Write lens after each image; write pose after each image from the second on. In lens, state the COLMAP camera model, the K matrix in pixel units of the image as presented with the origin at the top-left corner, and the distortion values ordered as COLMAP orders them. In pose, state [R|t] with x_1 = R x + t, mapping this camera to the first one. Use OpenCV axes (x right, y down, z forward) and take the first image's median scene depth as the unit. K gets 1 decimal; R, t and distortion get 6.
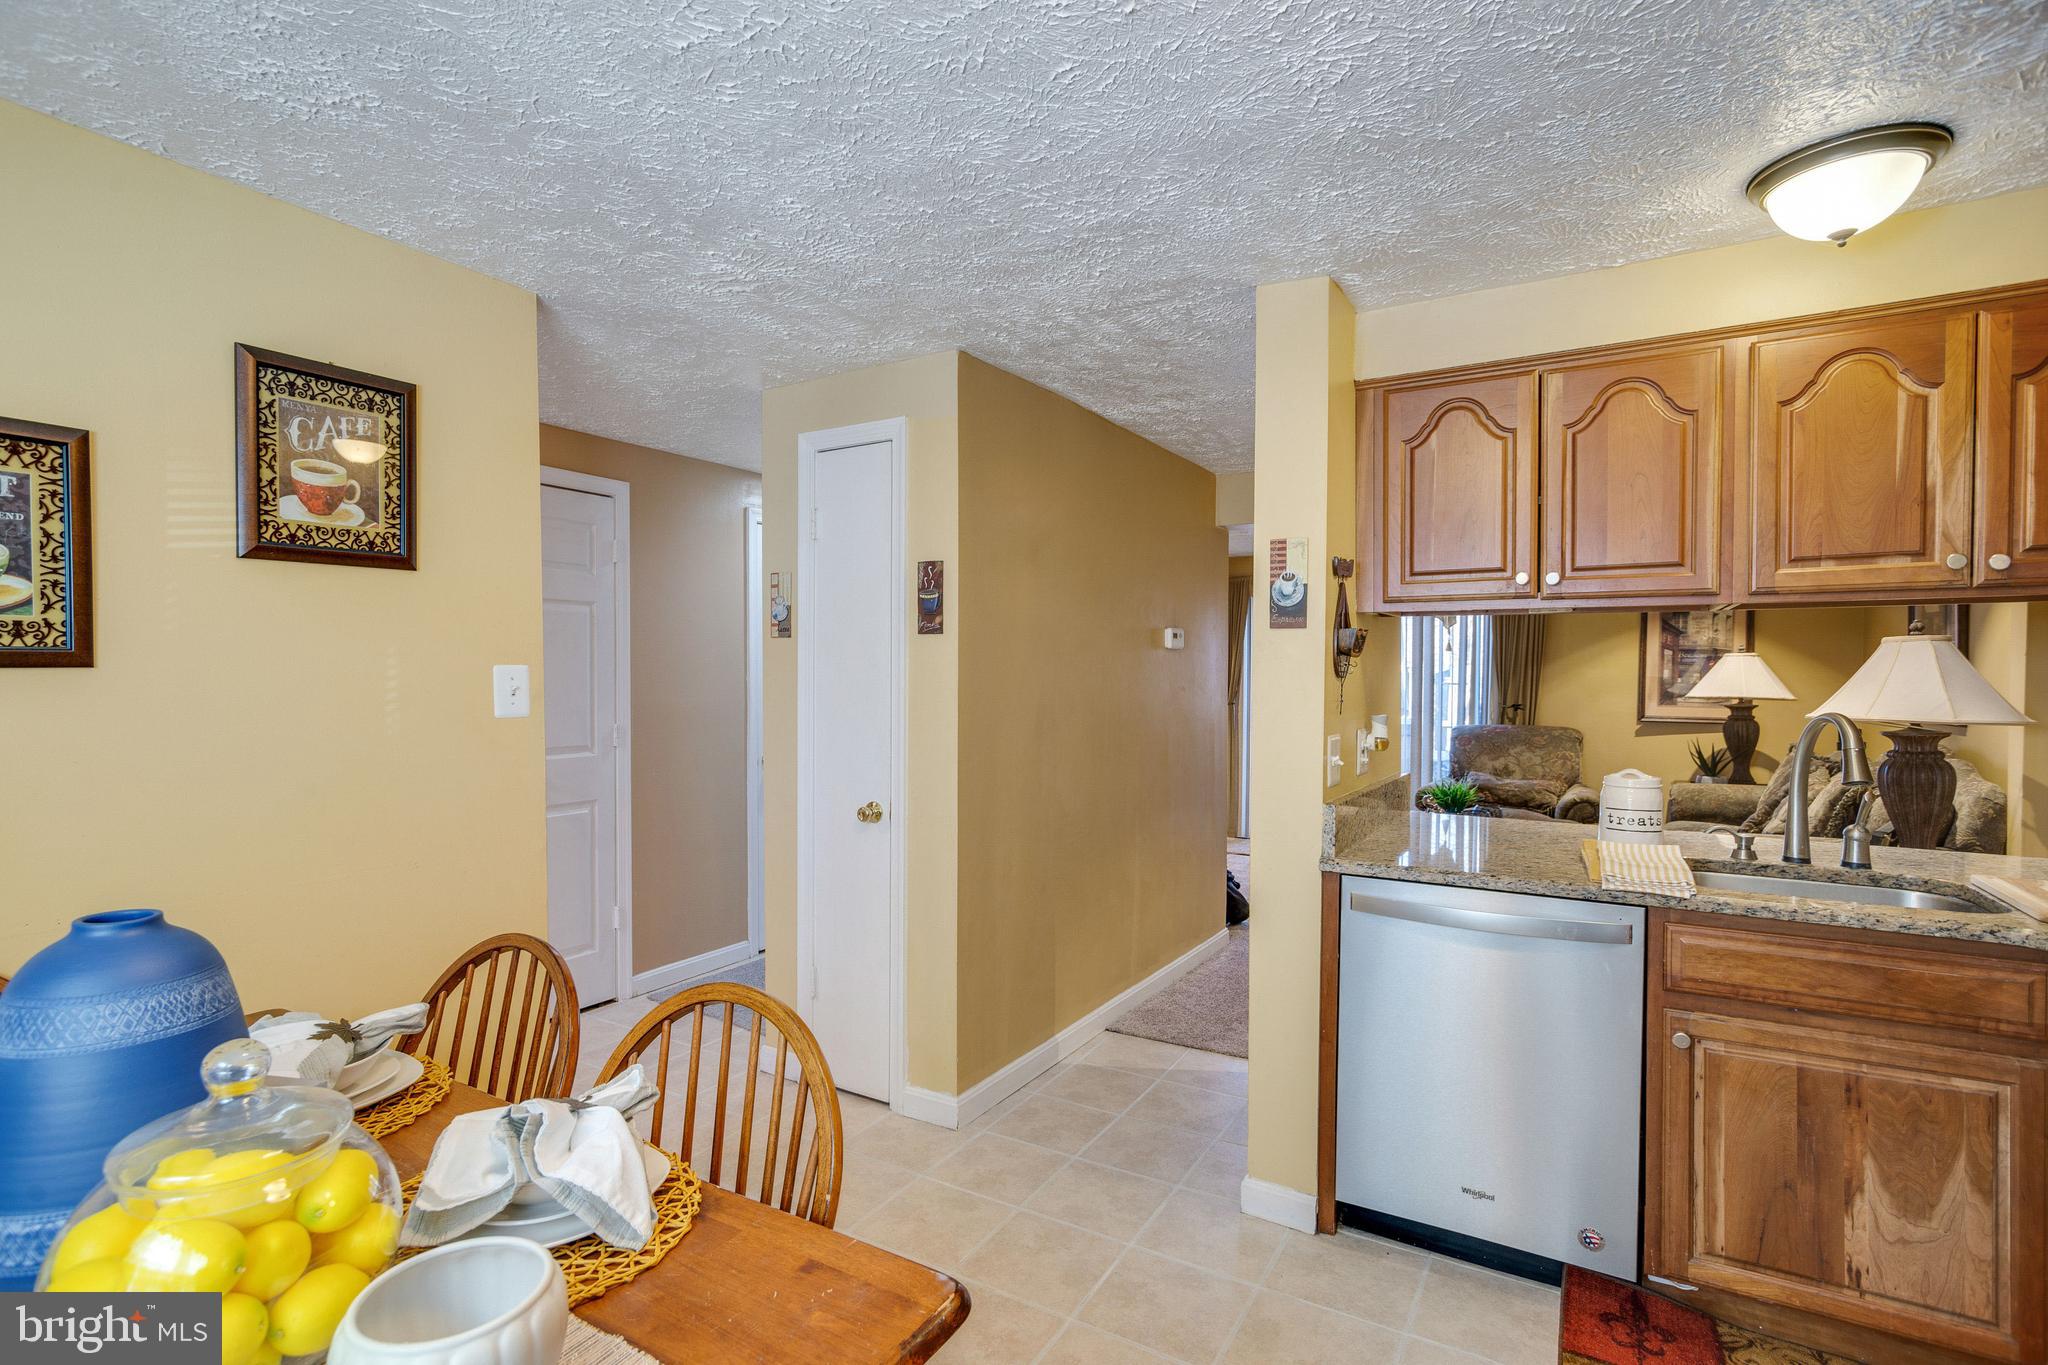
lens RADIAL K [[1022.1, 0, 1024.0], [0, 1022.1, 682.5], [0, 0, 1]] dist [-0.001632, 0.010518]
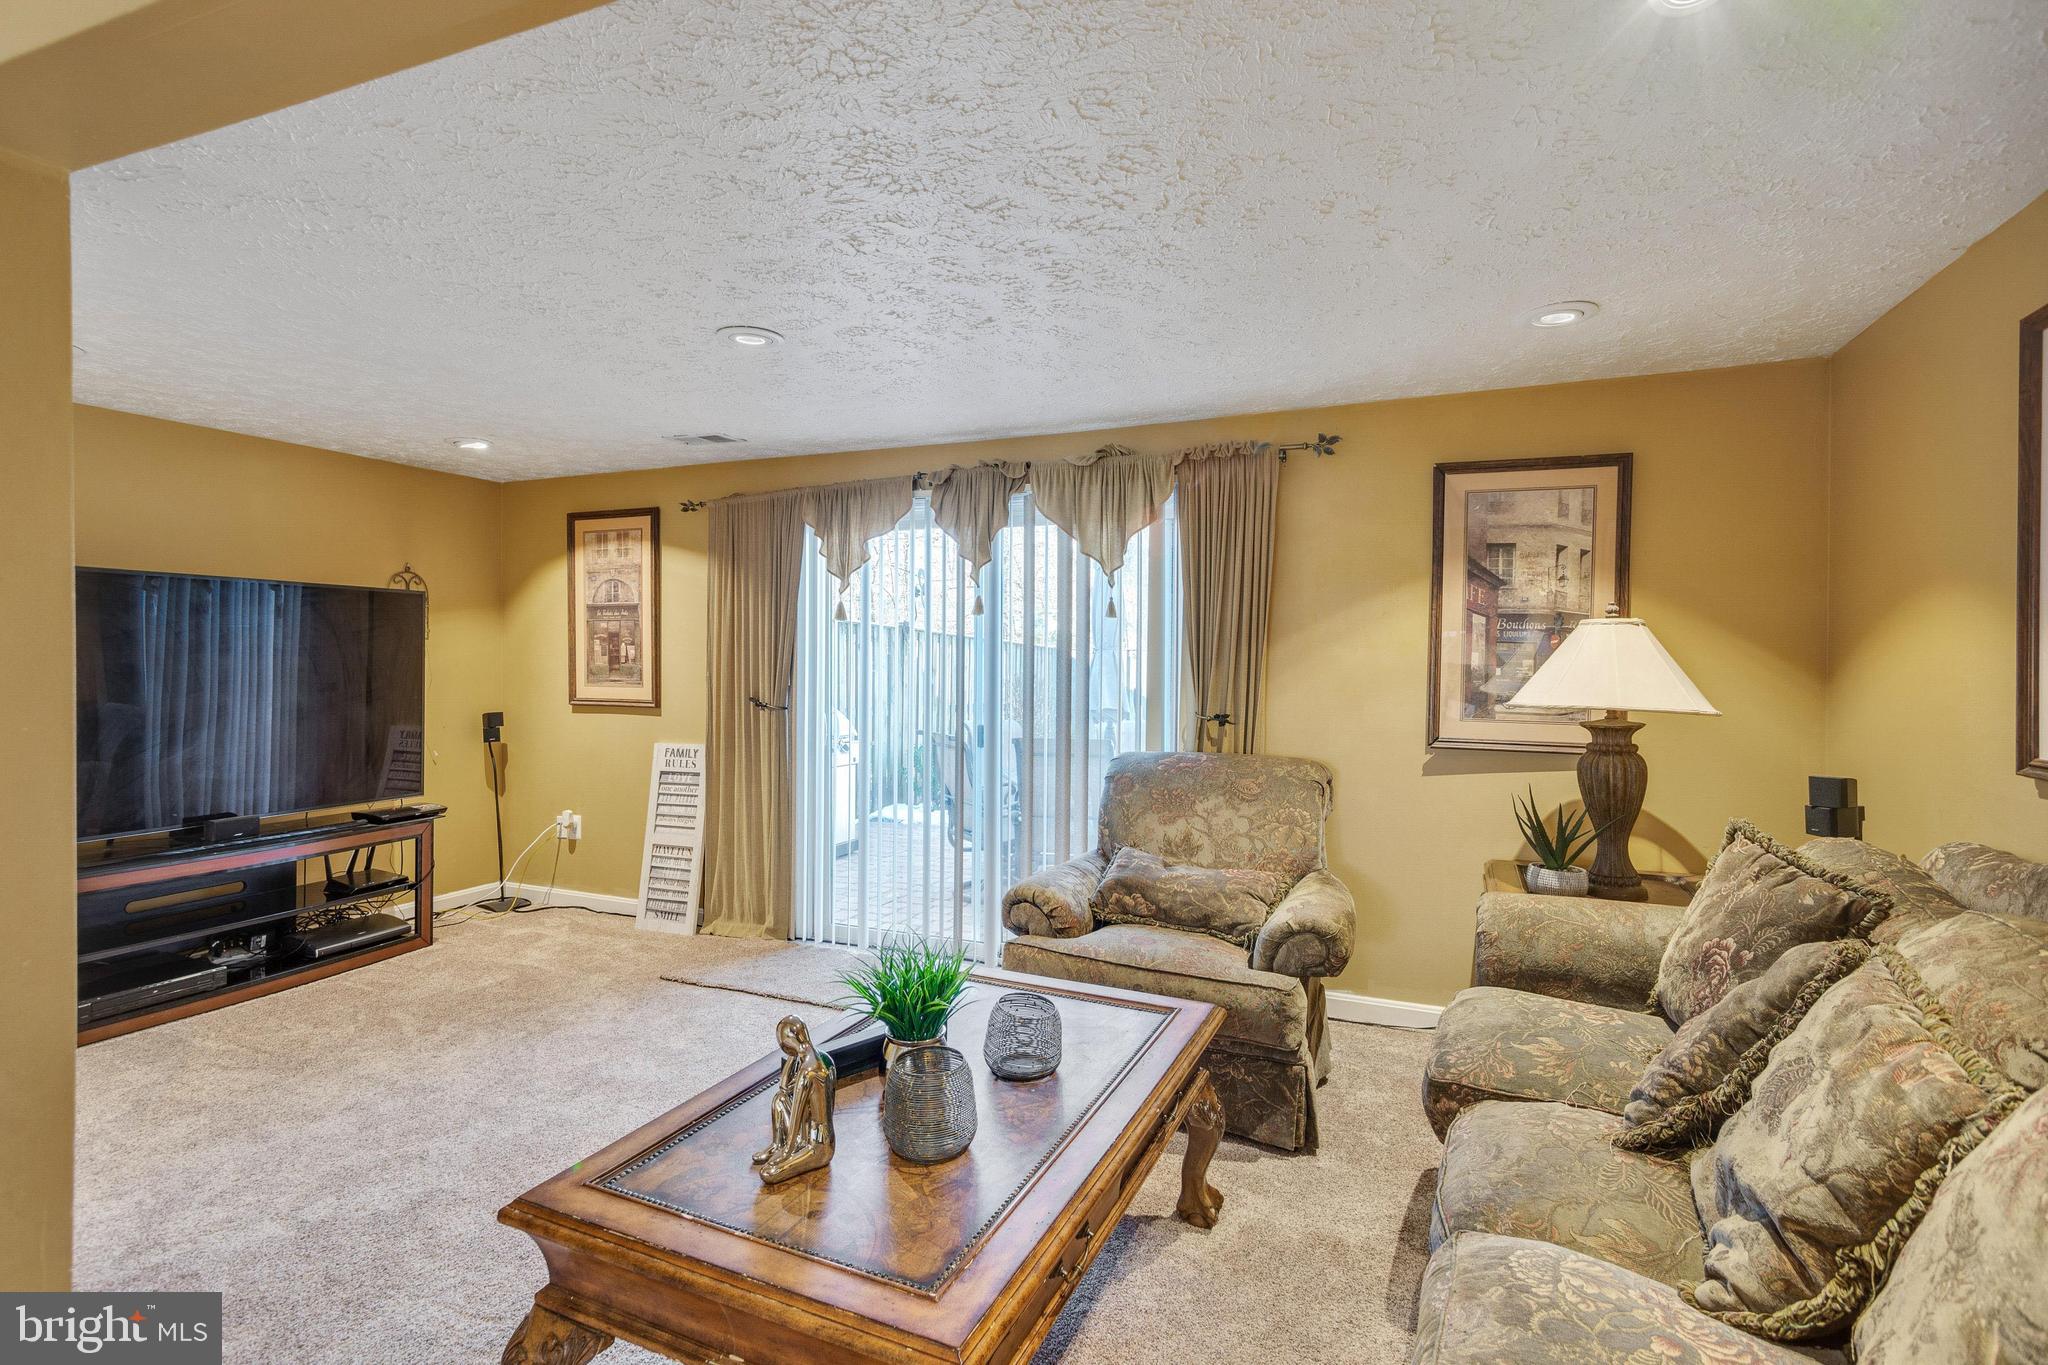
lens RADIAL K [[990.3, 0, 1028.3], [0, 990.3, 660.0], [0, 0, 1]] dist [-0.000847, 0.000038]
pose [[0.993210, 0.003817, 0.116270, 0.338088], [-0.003112, 0.999976, -0.006243, -0.004410], [-0.116291, 0.005839, 0.993198, 0.517584]]
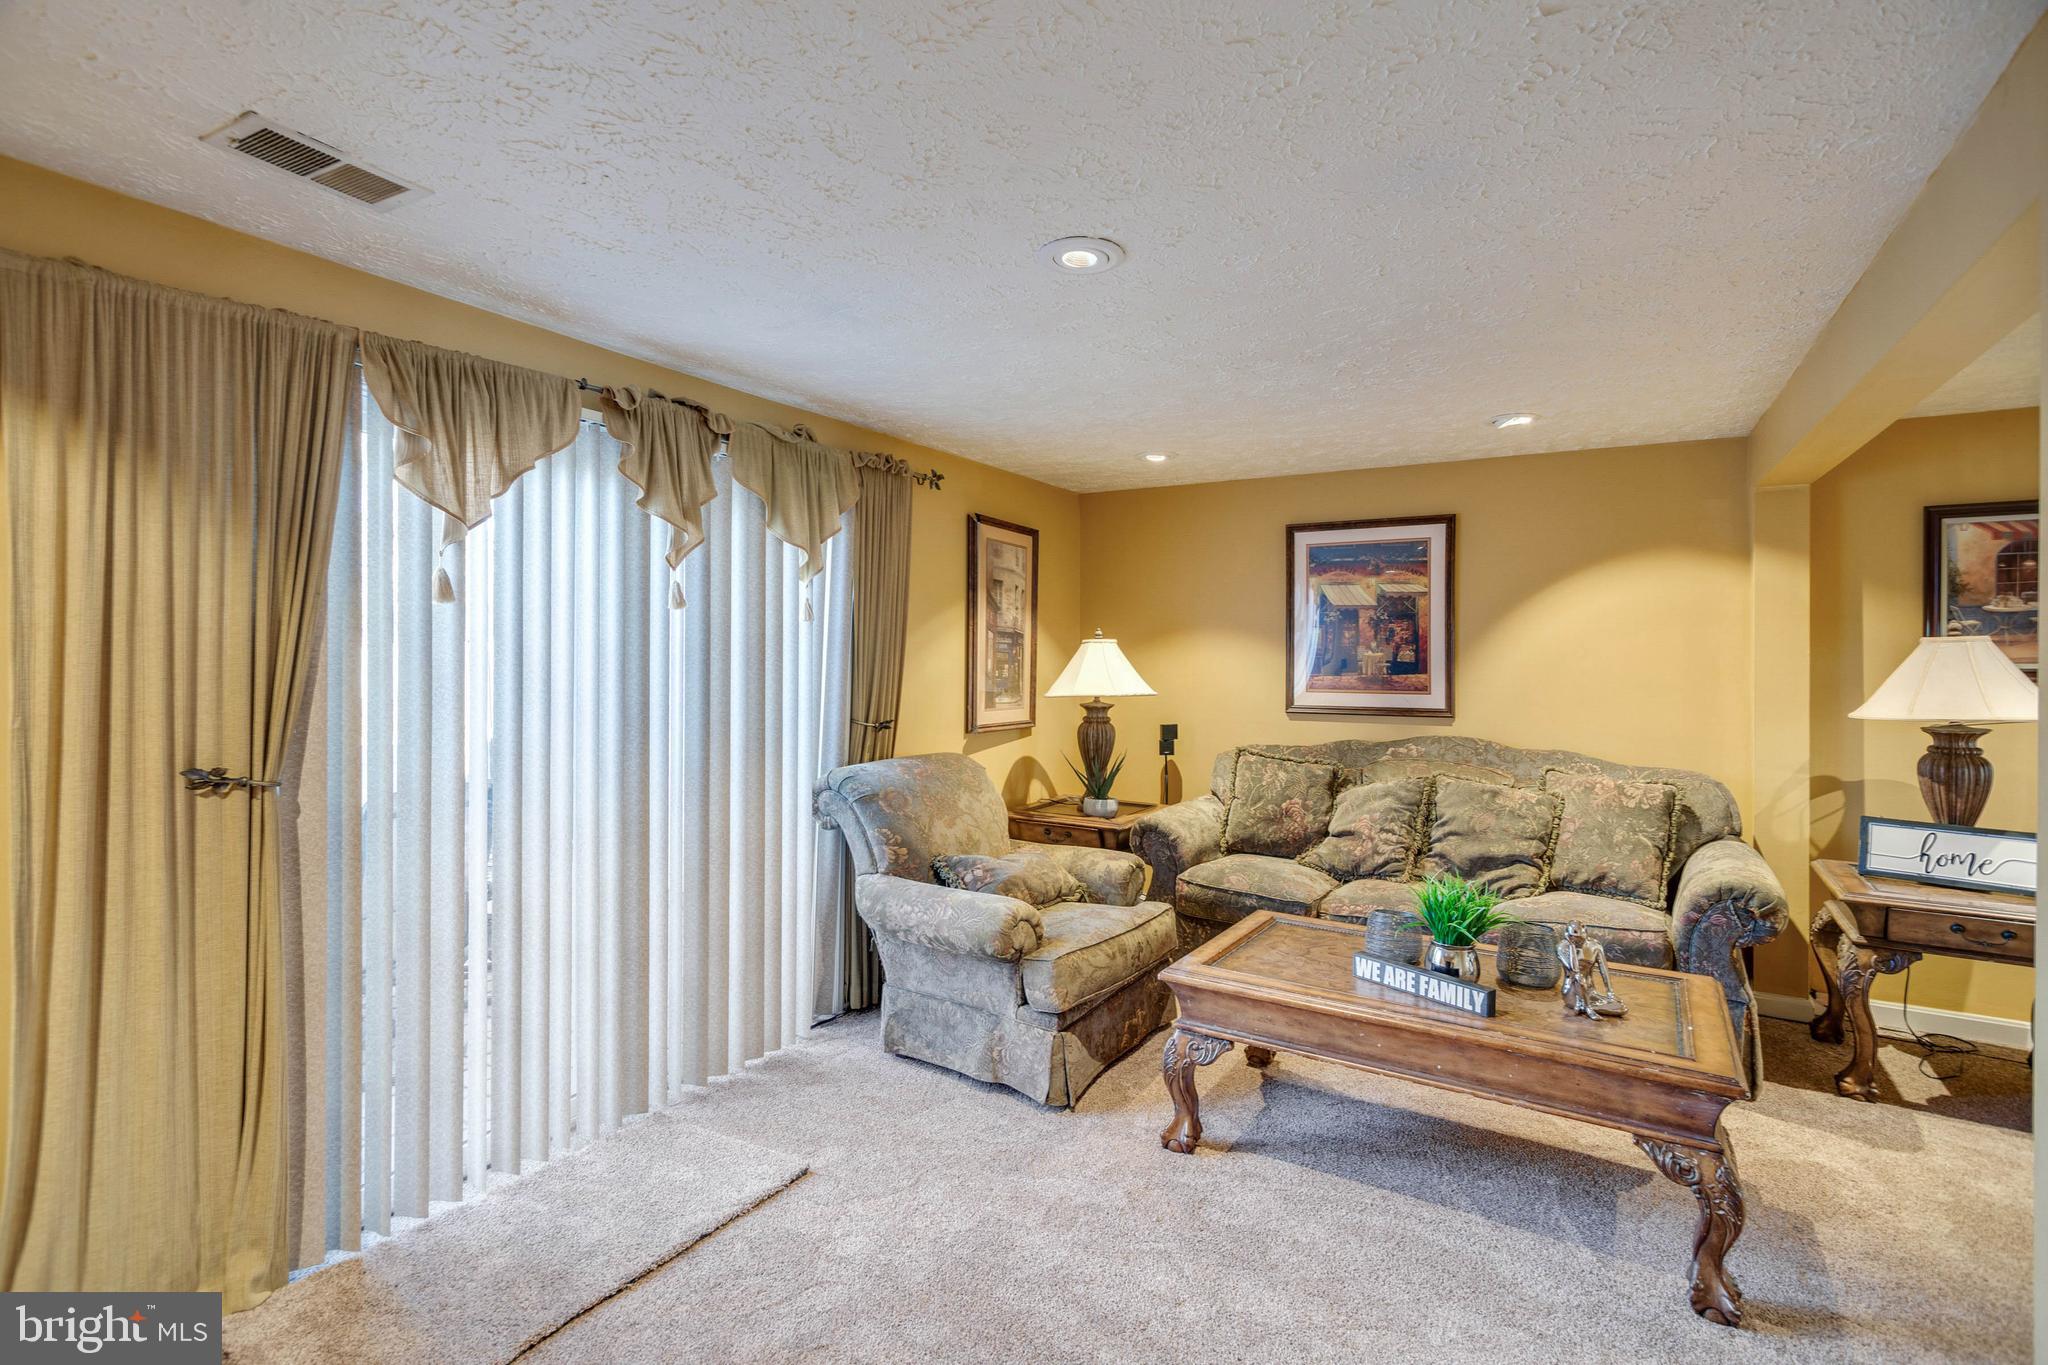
lens RADIAL K [[990.3, 0, 1028.3], [0, 990.3, 660.0], [0, 0, 1]] dist [-0.000847, 0.000038]
pose [[0.031411, -0.001521, 0.999505, -0.064854], [0.003304, 0.999994, 0.001418, -0.013139], [-0.999501, 0.003258, 0.031416, 0.963058]]
